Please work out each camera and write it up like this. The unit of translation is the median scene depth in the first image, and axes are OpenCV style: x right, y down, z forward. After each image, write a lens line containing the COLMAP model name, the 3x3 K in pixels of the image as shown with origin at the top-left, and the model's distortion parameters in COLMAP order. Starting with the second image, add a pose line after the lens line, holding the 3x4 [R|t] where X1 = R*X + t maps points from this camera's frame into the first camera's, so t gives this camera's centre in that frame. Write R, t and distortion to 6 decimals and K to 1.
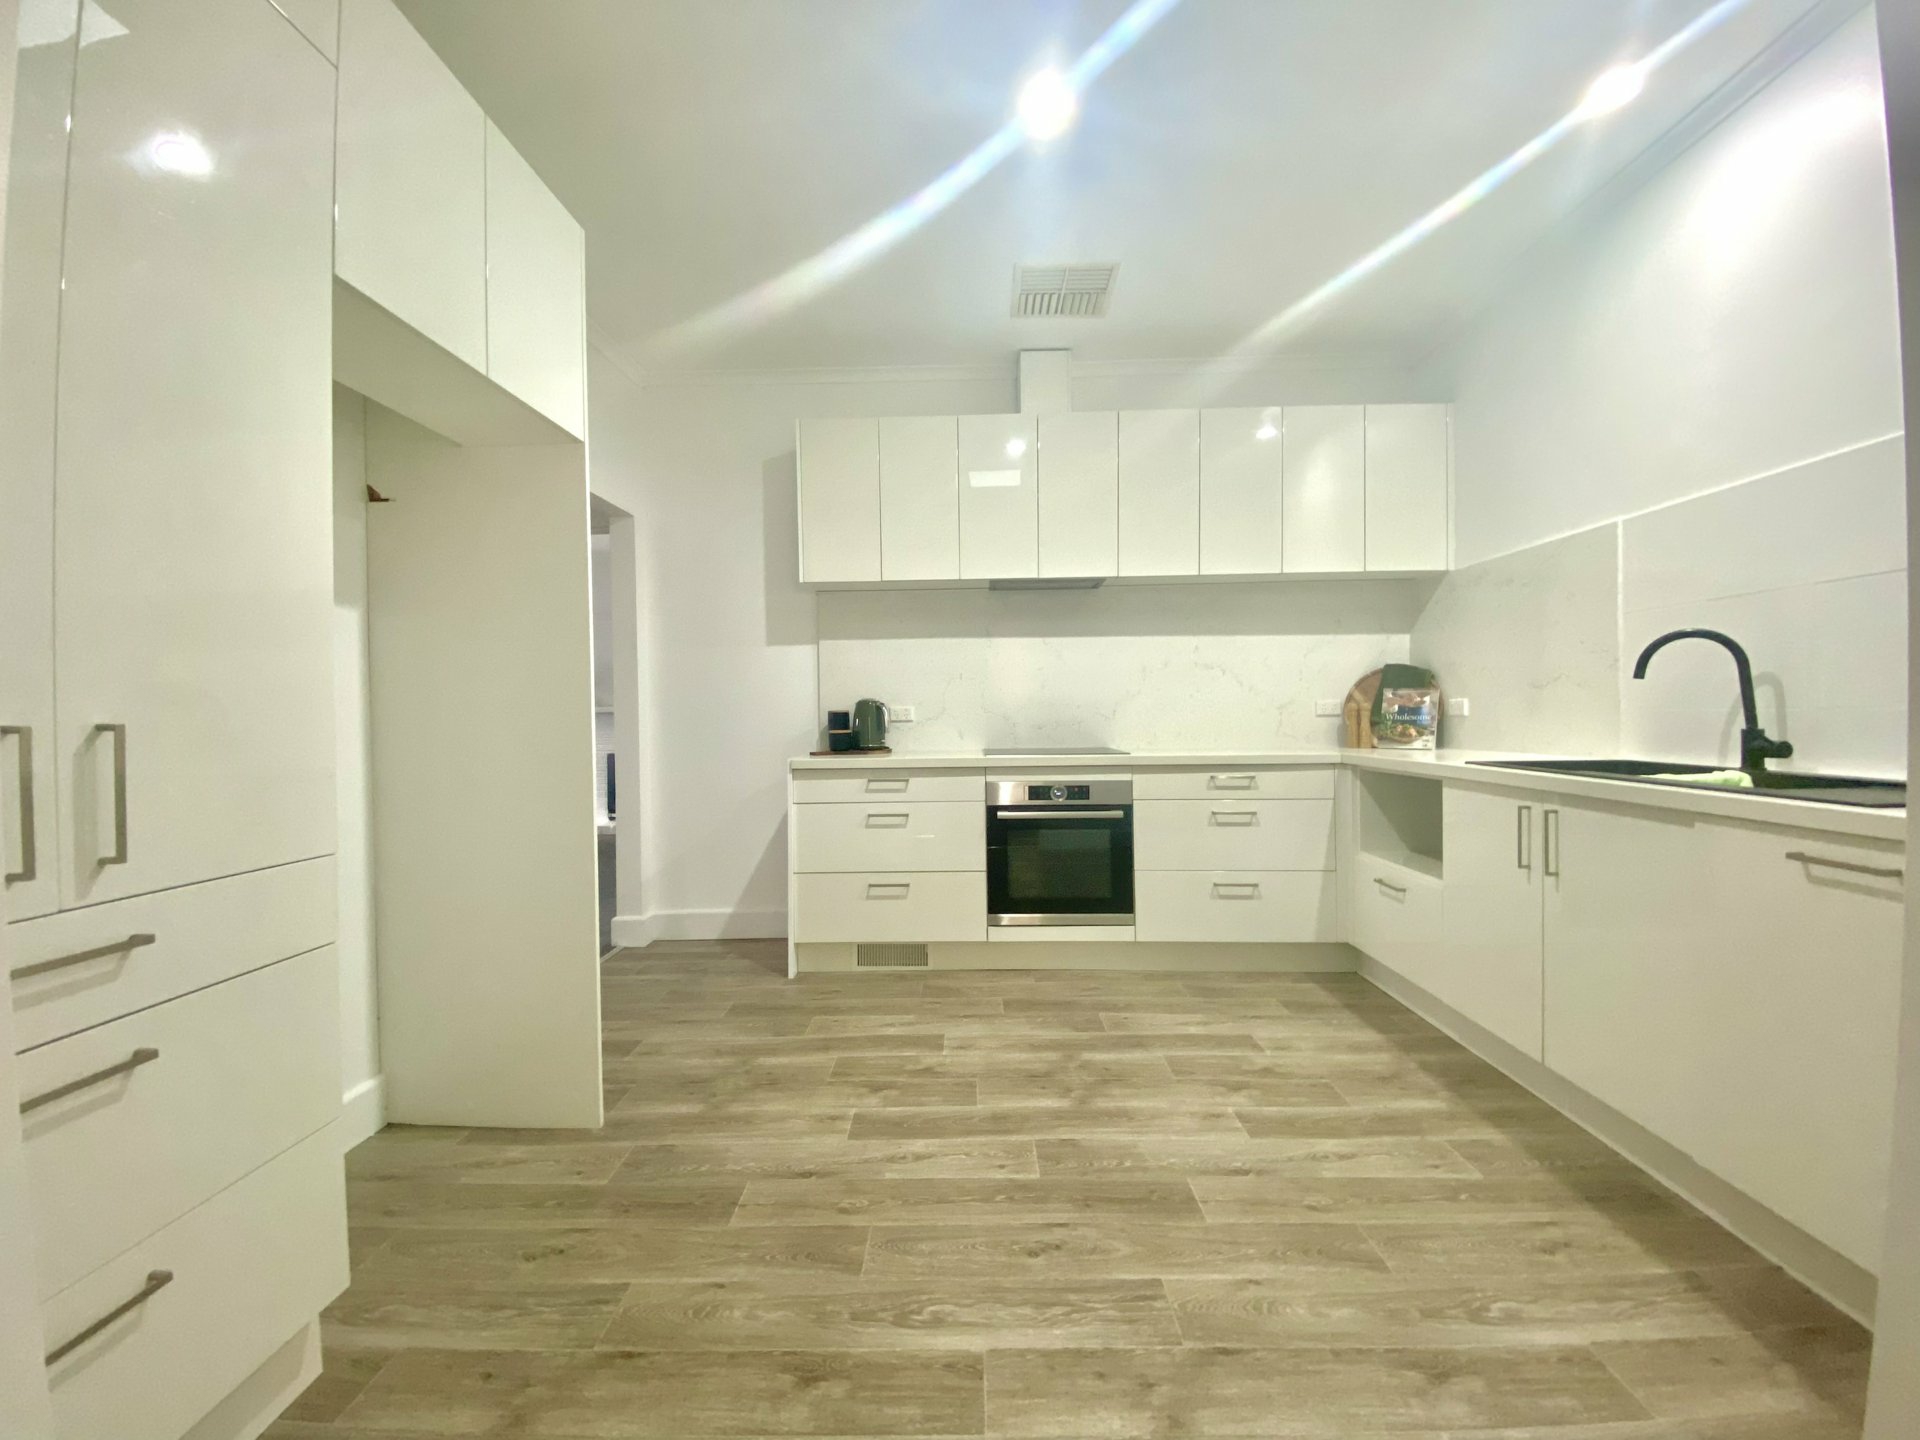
lens RADIAL K [[769.7, 0, 961.8], [0, 769.7, 717.2], [0, 0, 1]] dist [0.030974, -0.023761]
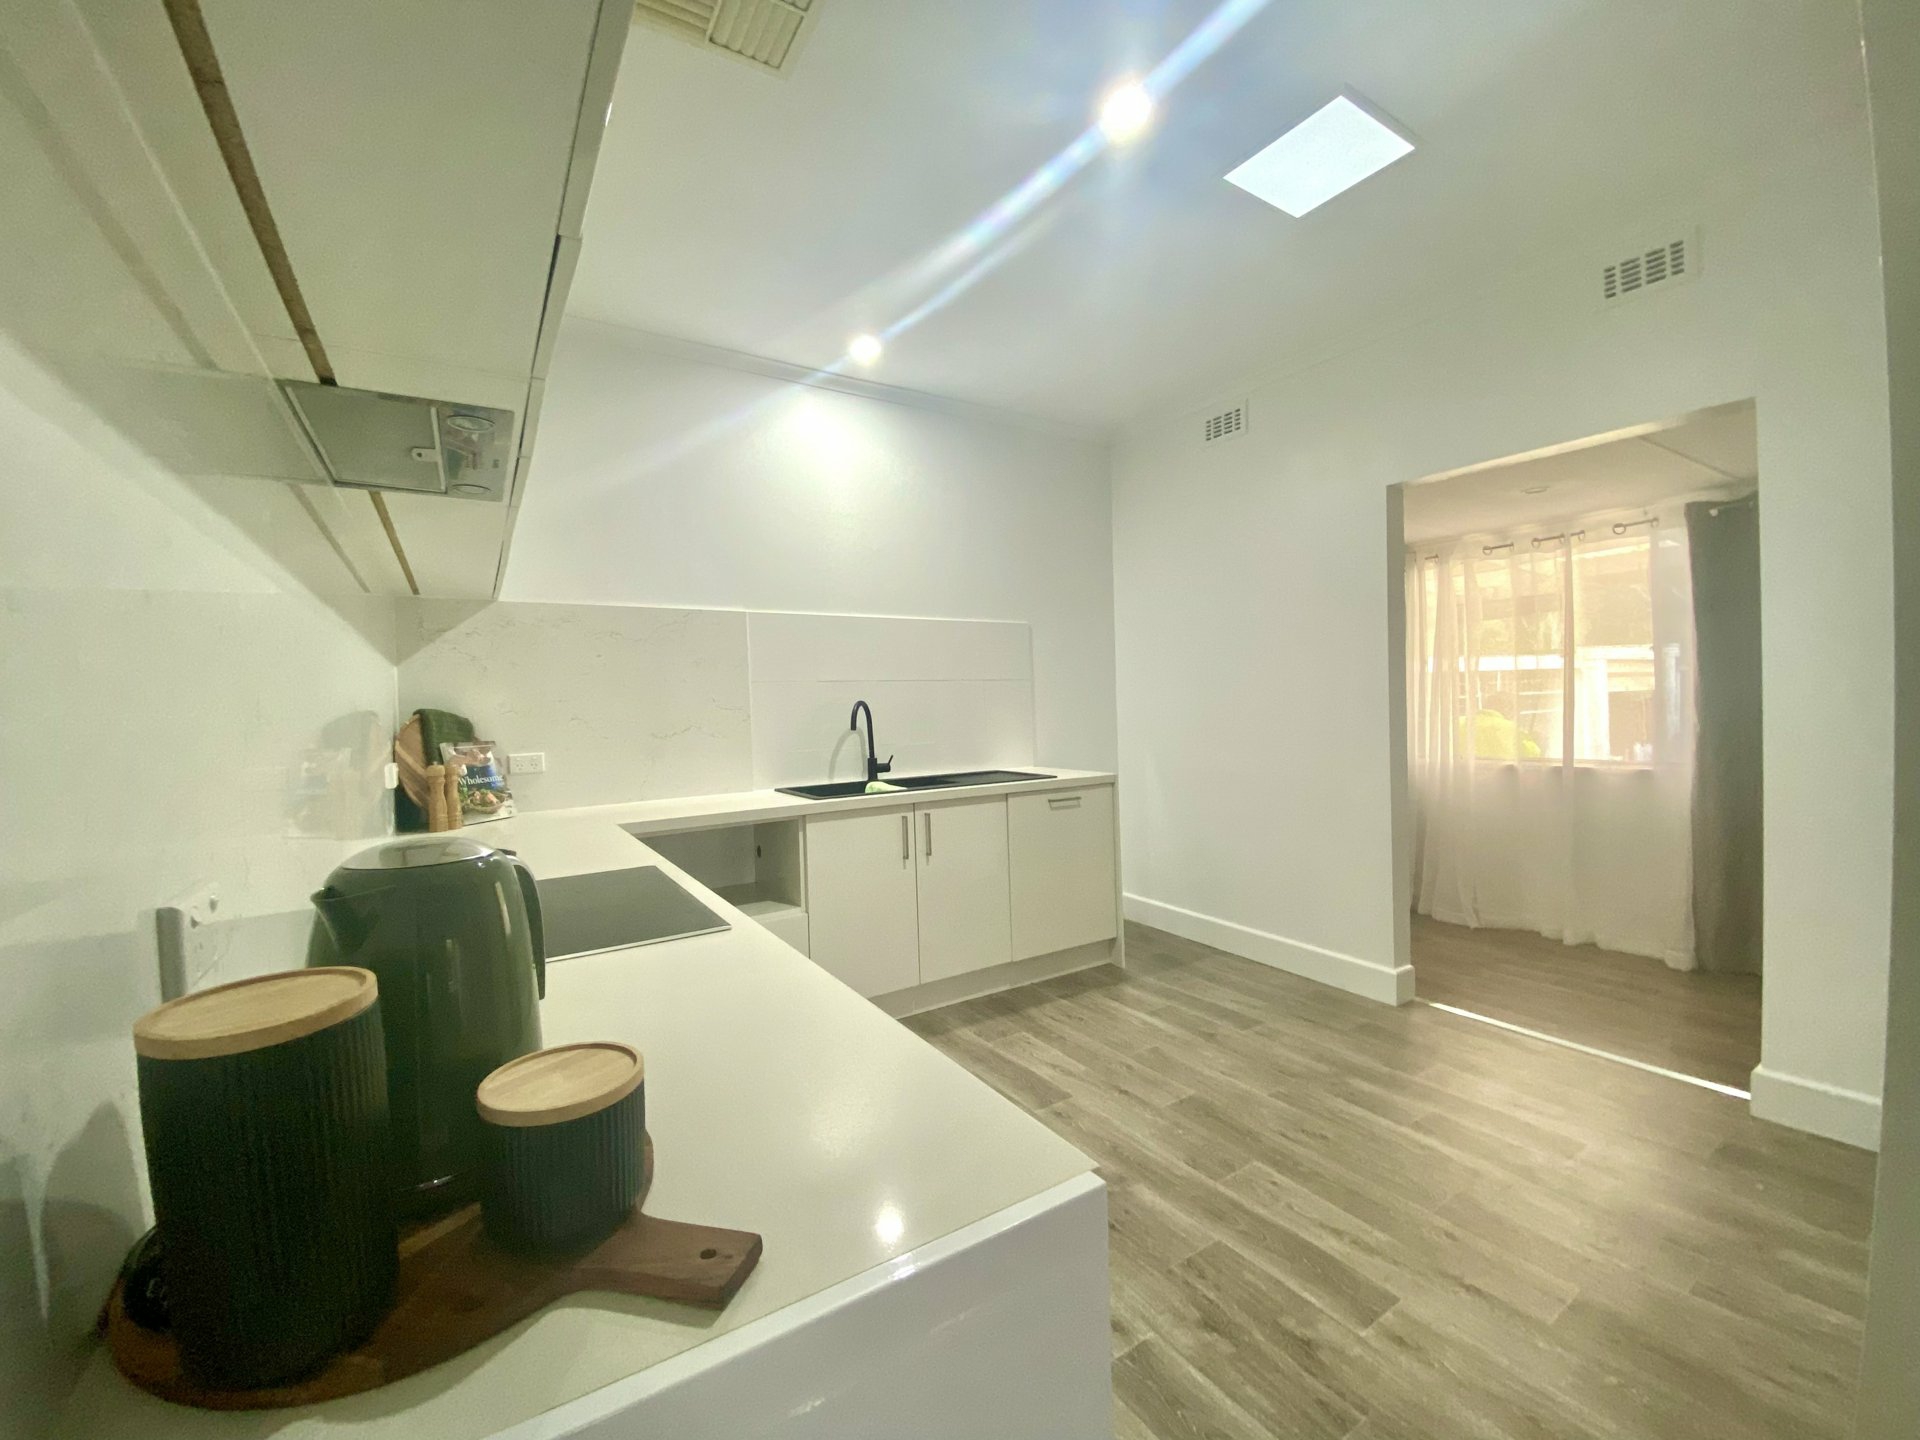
lens RADIAL K [[773.1, 0, 970.1], [0, 773.1, 715.8], [0, 0, 1]] dist [0.031023, -0.024706]
pose [[-0.554968, 0.016424, 0.831709, -0.565156], [0.042225, 0.999072, 0.008447, -0.083838], [-0.830799, 0.039807, -0.555147, 1.744487]]
